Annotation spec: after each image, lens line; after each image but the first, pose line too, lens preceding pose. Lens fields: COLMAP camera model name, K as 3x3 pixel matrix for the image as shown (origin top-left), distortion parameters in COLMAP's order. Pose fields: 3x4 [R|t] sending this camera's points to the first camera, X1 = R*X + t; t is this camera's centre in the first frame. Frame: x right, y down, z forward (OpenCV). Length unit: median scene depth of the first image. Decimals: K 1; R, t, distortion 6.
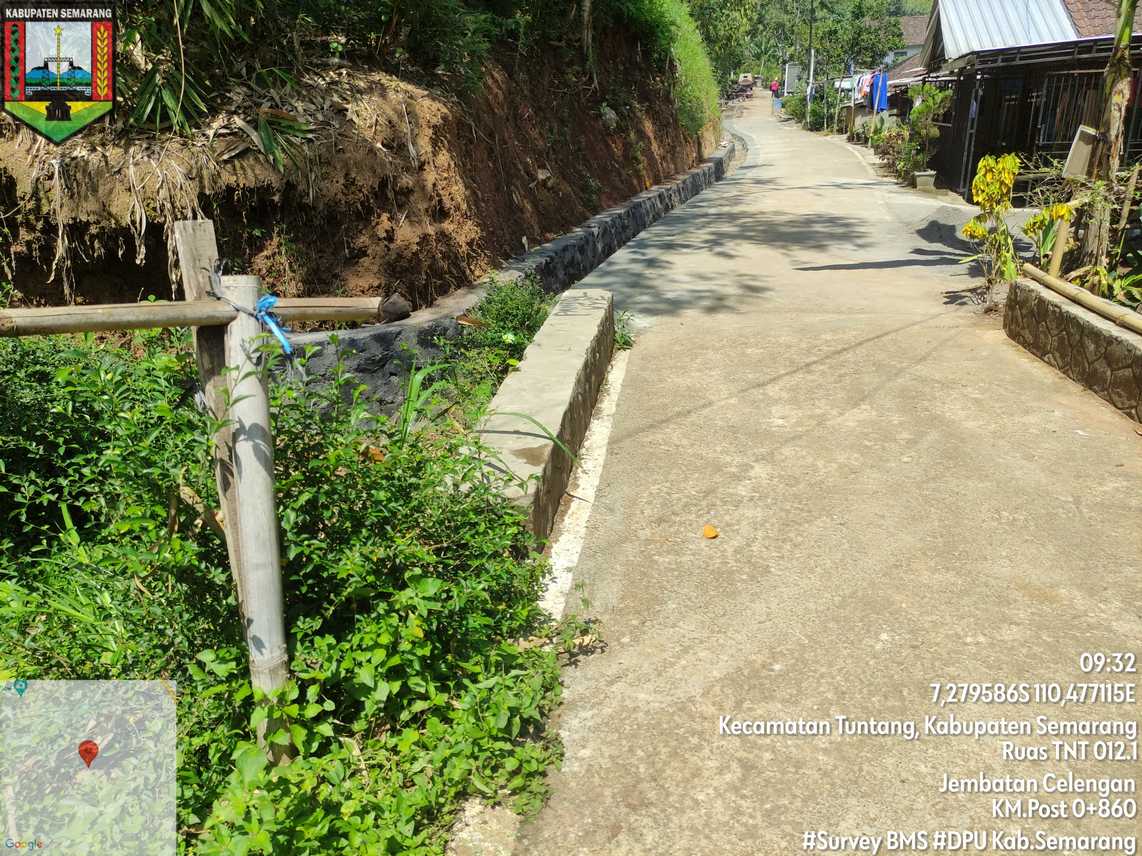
lens RADIAL K [[840.9, 0, 568.8], [0, 840.9, 424.6], [0, 0, 1]] dist [0.065050, -0.067068]
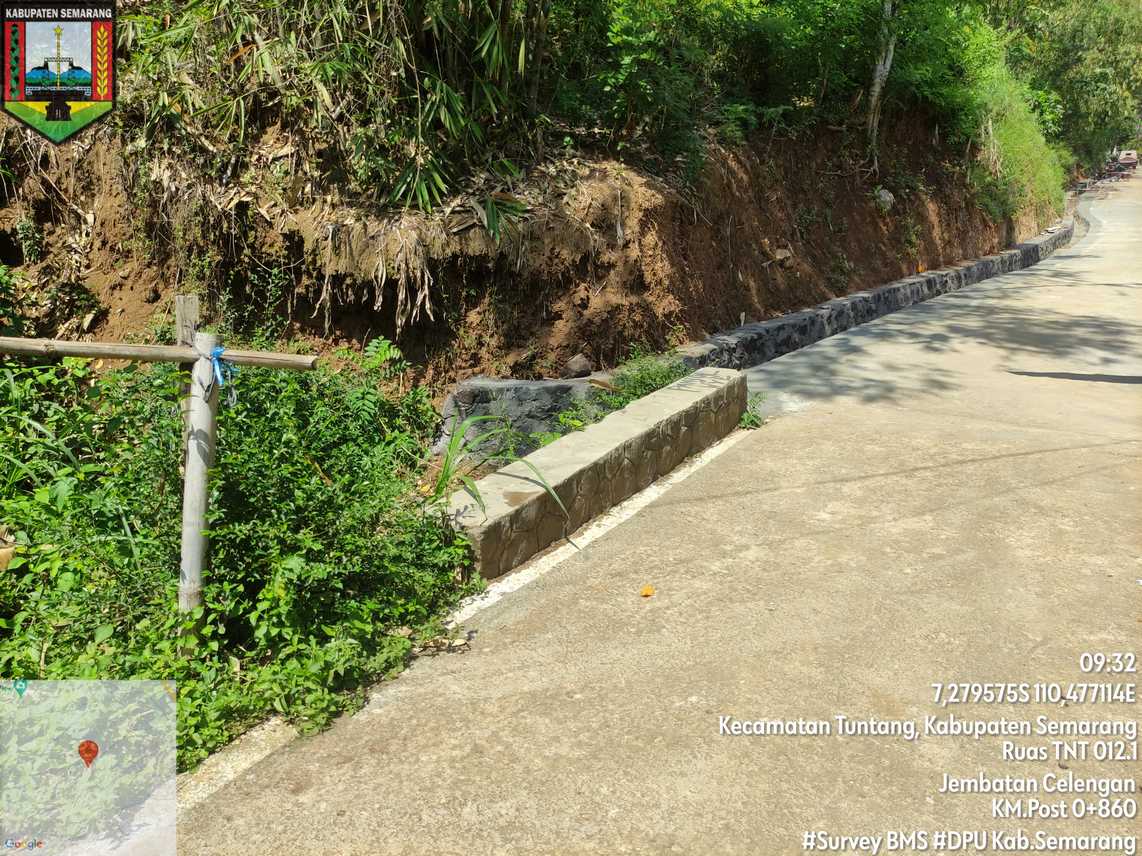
lens RADIAL K [[840.9, 0, 568.8], [0, 840.9, 424.6], [0, 0, 1]] dist [0.065050, -0.067068]
pose [[0.929128, 0.134885, -0.344278, 0.182046], [-0.159061, 0.986339, -0.042830, -0.011845], [0.333798, 0.094556, 0.937890, -0.048697]]
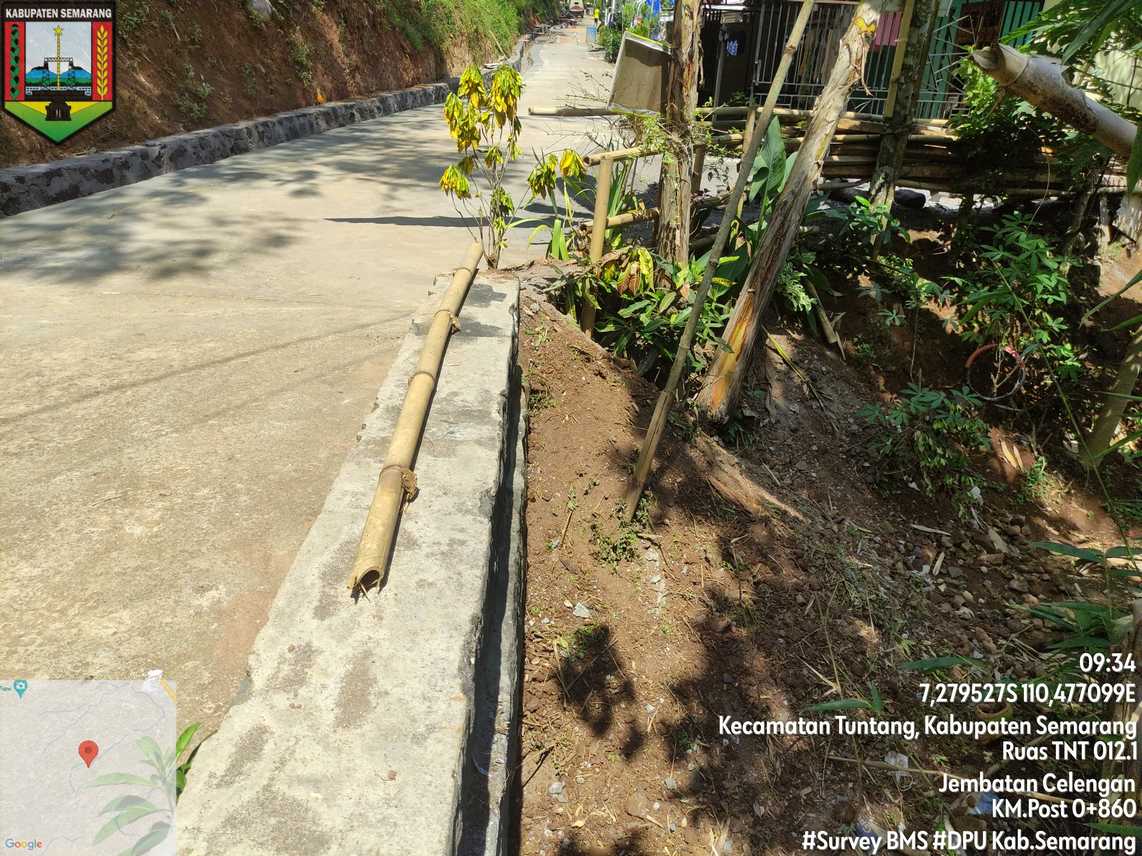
lens RADIAL K [[840.9, 0, 568.8], [0, 840.9, 424.6], [0, 0, 1]] dist [0.065050, -0.067068]
pose [[0.983214, 0.001920, 0.182448, 0.415517], [-0.015944, 0.997024, 0.075430, -0.088849], [-0.181761, -0.077073, 0.980318, 0.317345]]
